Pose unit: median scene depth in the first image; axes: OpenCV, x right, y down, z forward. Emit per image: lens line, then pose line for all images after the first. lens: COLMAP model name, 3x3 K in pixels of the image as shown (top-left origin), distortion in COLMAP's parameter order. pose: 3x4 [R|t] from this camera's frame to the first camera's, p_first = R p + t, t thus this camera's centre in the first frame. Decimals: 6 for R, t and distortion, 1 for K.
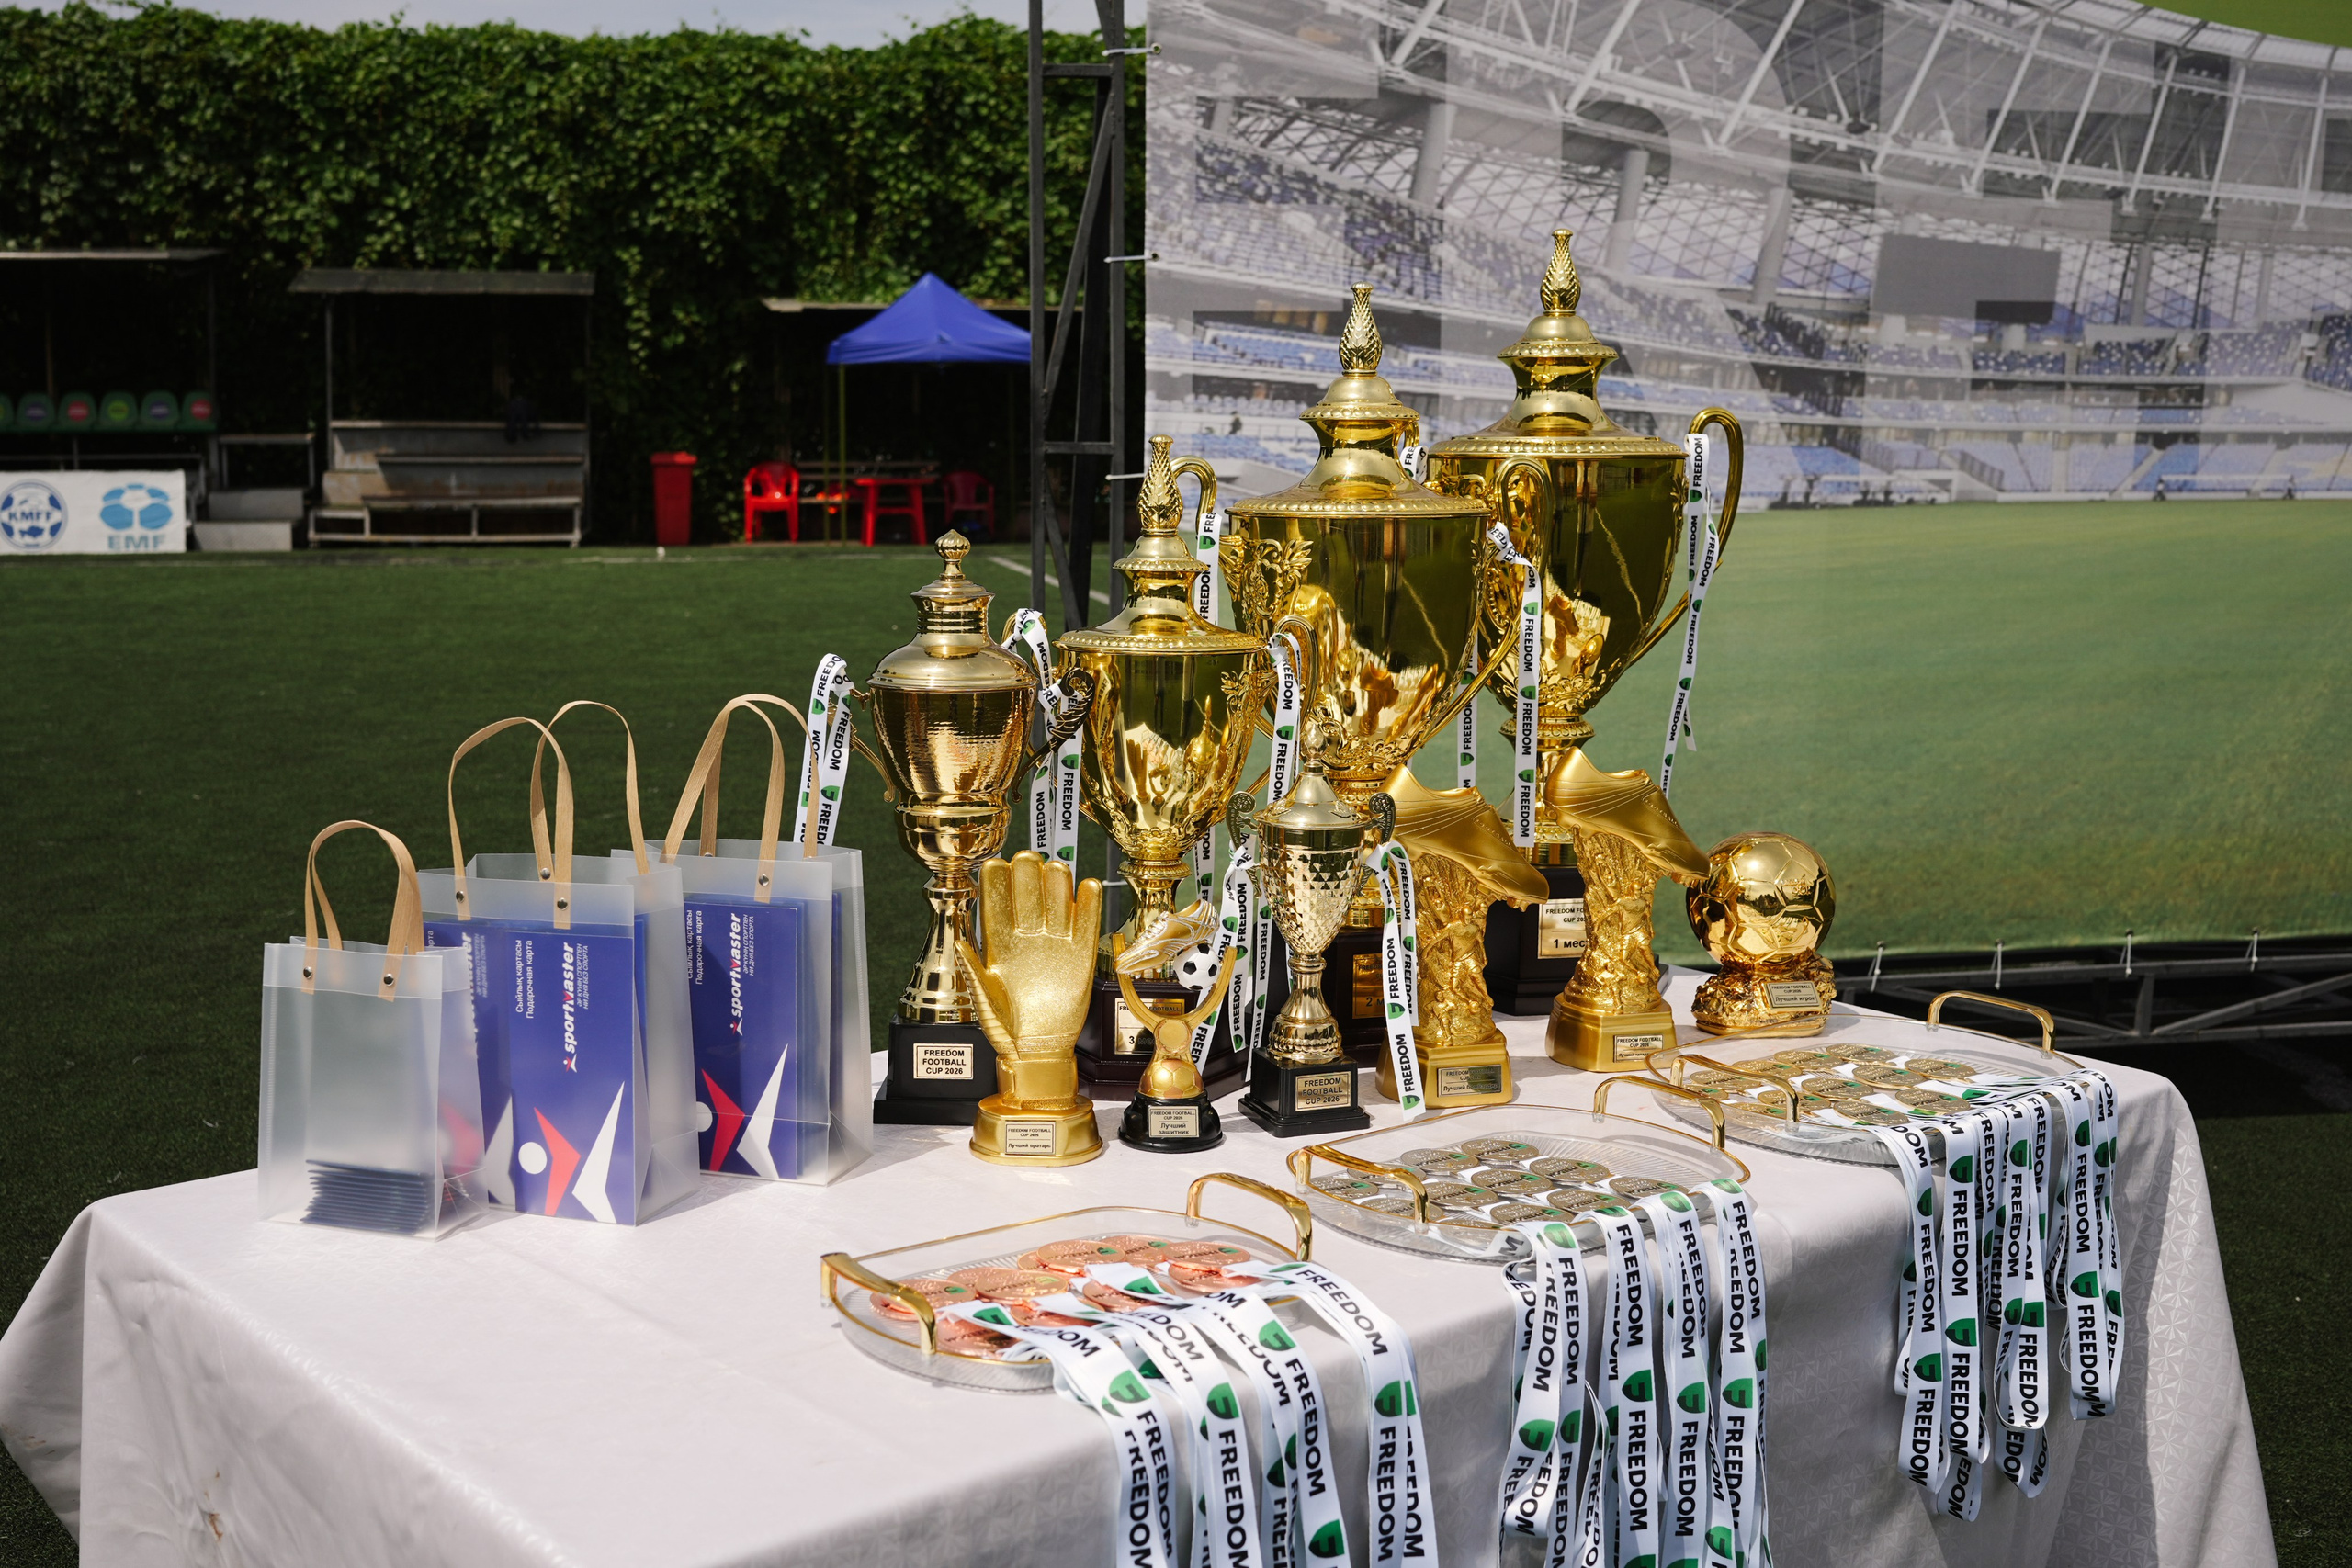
lens RADIAL K [[1941.2, 0, 877.3], [0, 1941.2, 792.3], [0, 0, 1]] dist [-0.002990, 0.001478]
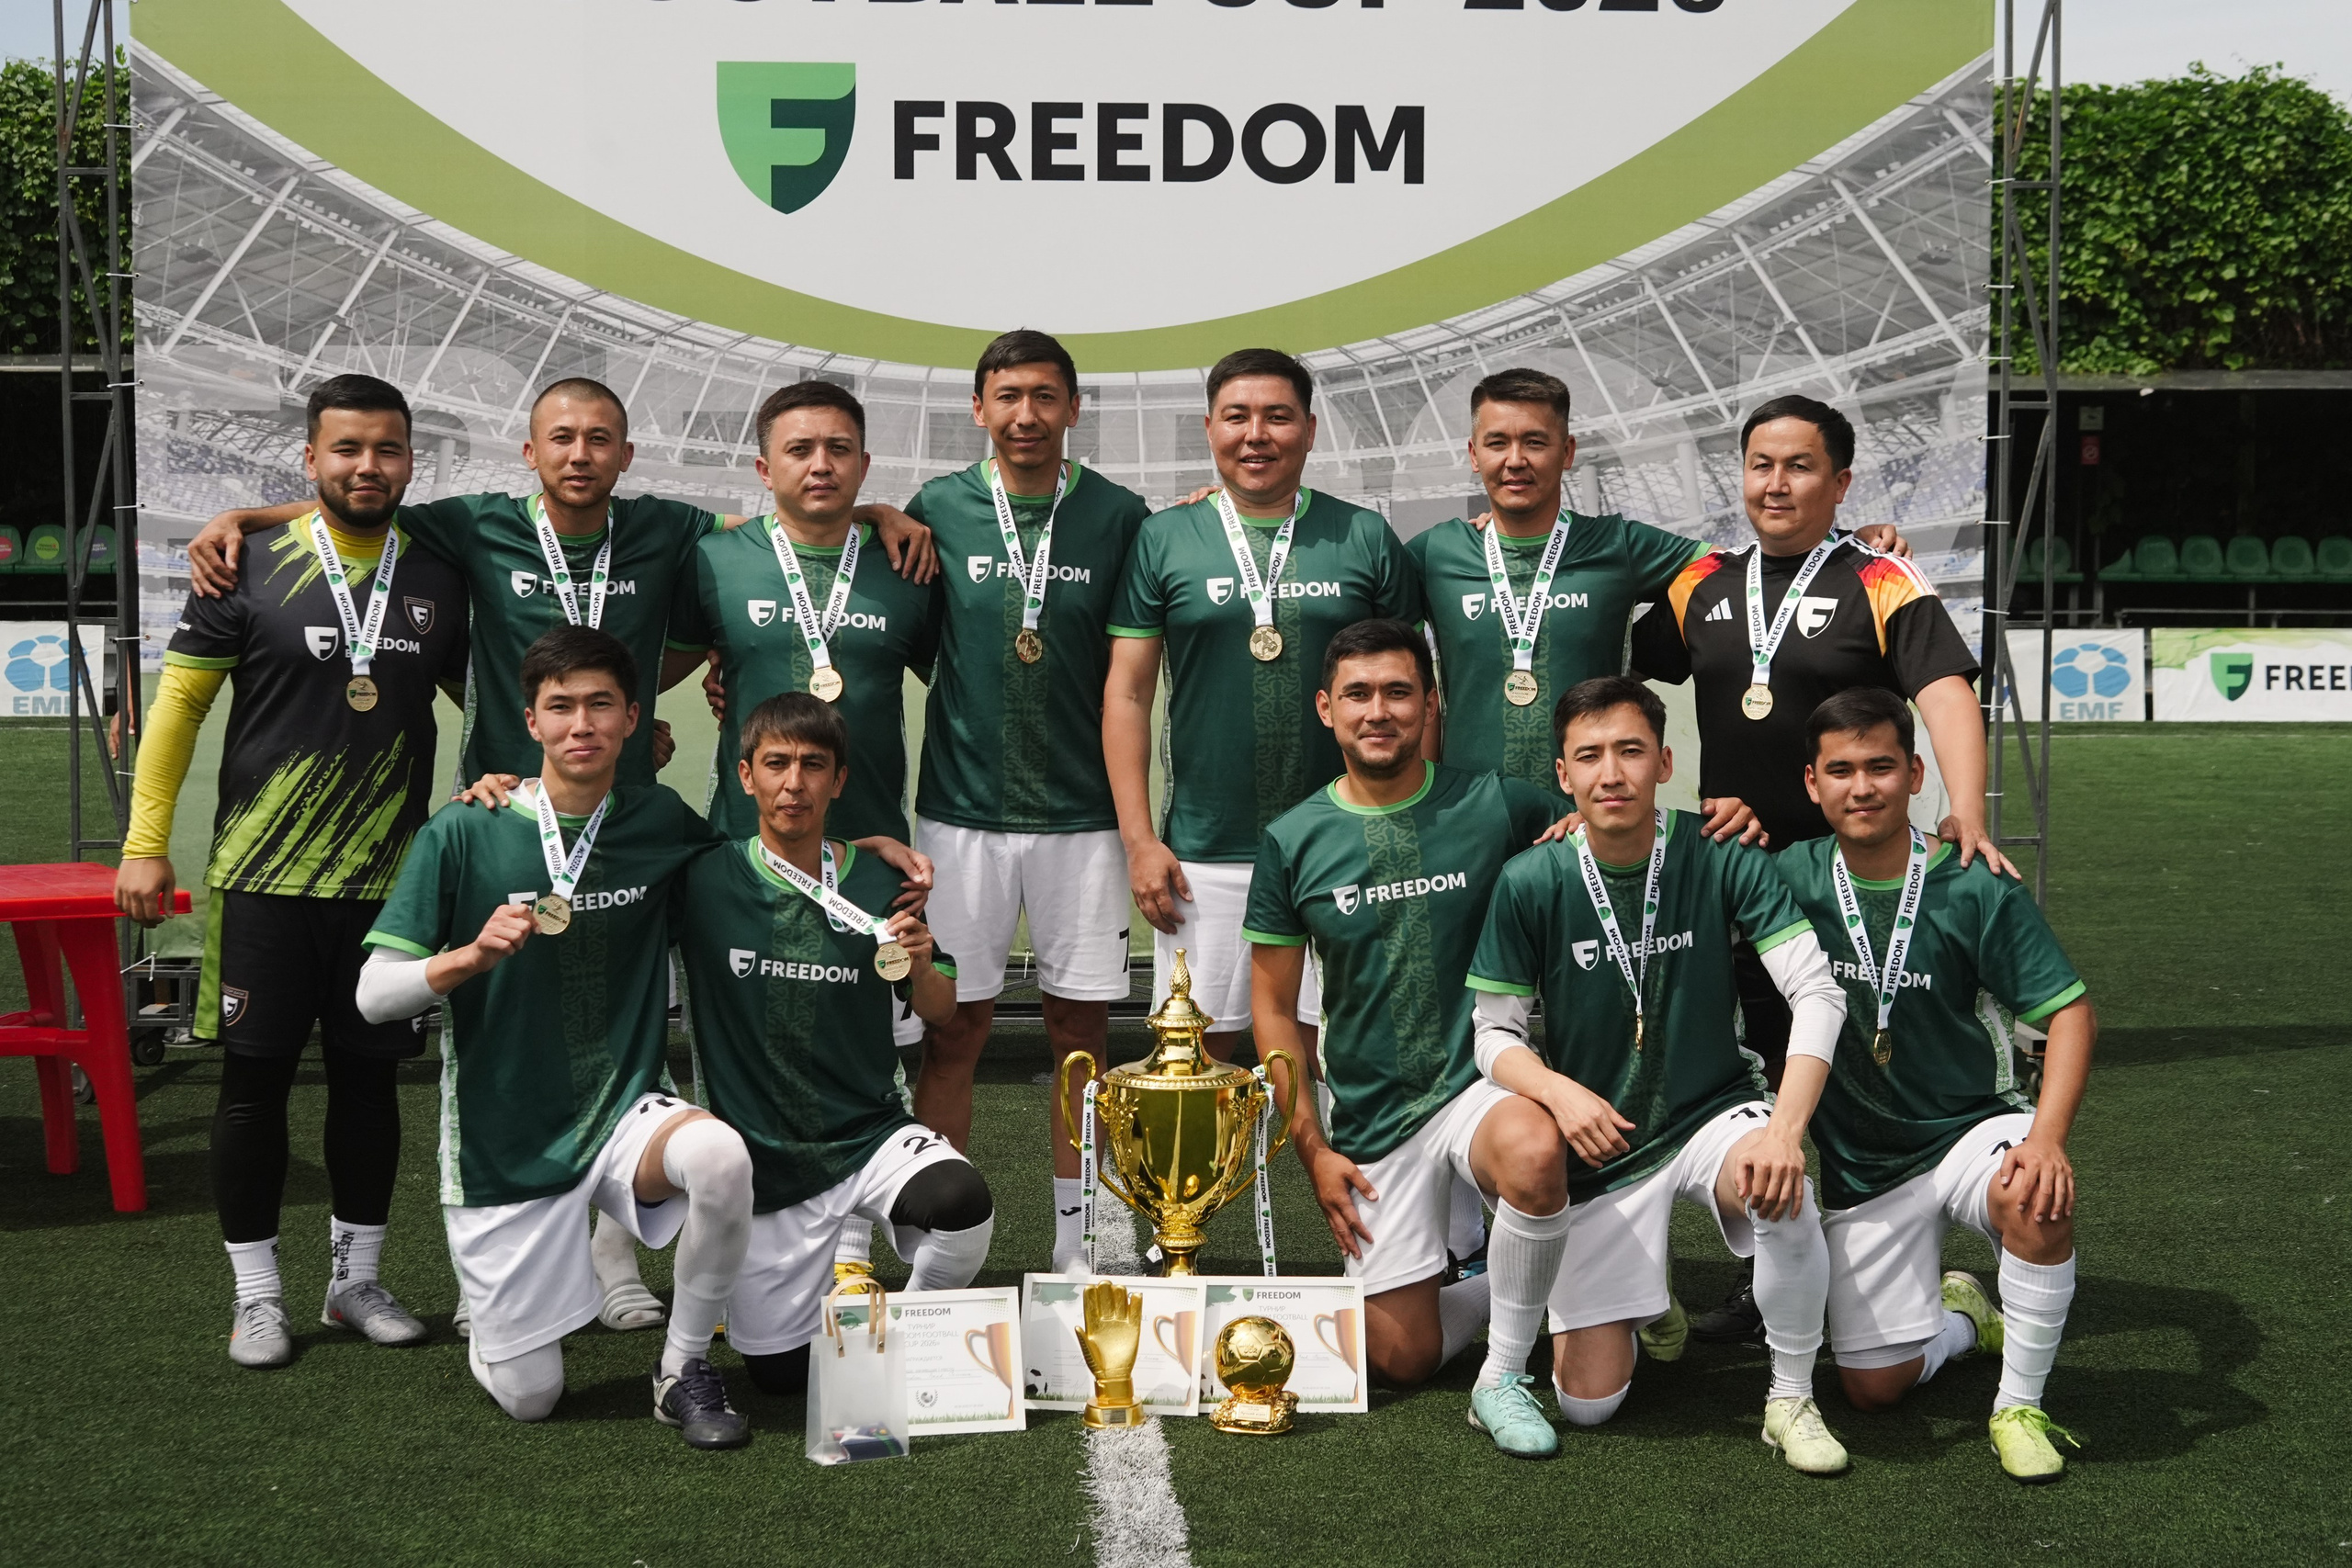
lens RADIAL K [[3685.2, 0, 1437.9], [0, 3685.2, 1000.8], [0, 0, 1]] dist [0.037444, -0.013129]
pose [[0.991496, 0.018794, -0.128771, 1.603952], [-0.026492, 0.997945, -0.058335, 0.288571], [0.127410, 0.061250, 0.989957, -1.892588]]
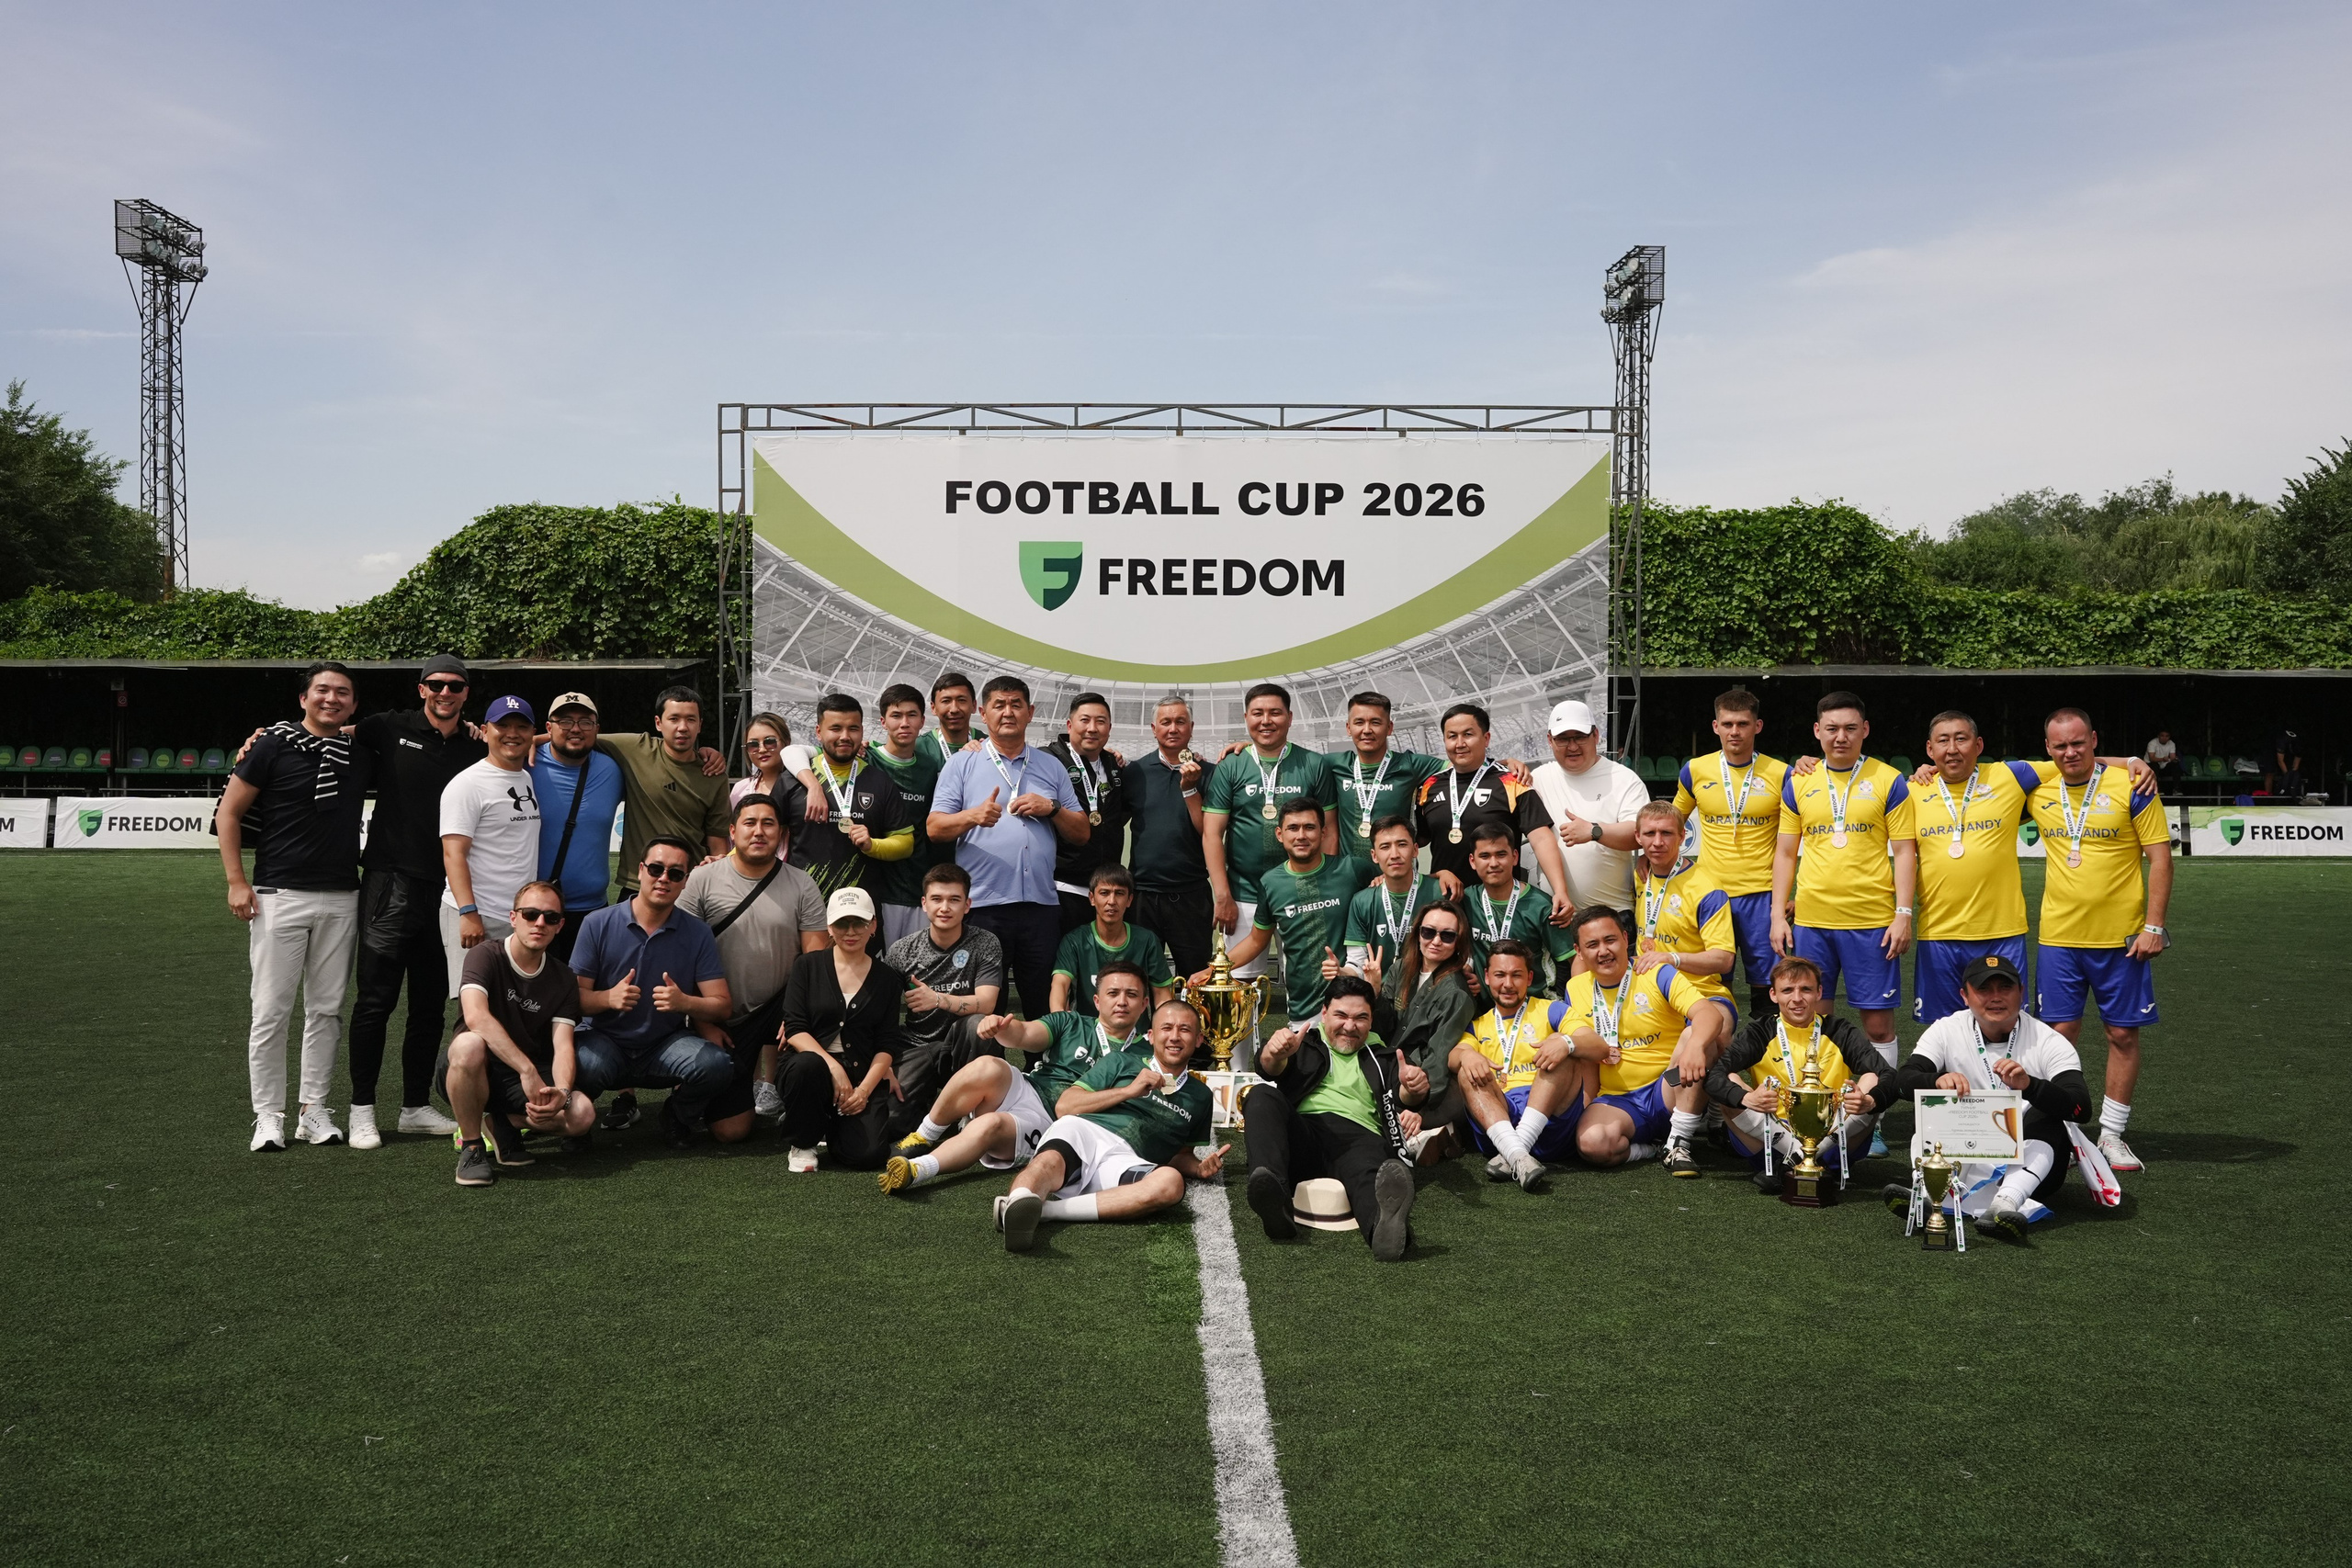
lens RADIAL K [[2391.2, 0, 1333.8], [0, 2391.2, 975.3], [0, 0, 1]] dist [0.029921, -0.024162]
pose [[0.986118, 0.017979, -0.165070, 1.886821], [-0.033001, 0.995510, -0.088720, 0.490423], [0.162734, 0.092936, 0.982283, -3.050303]]
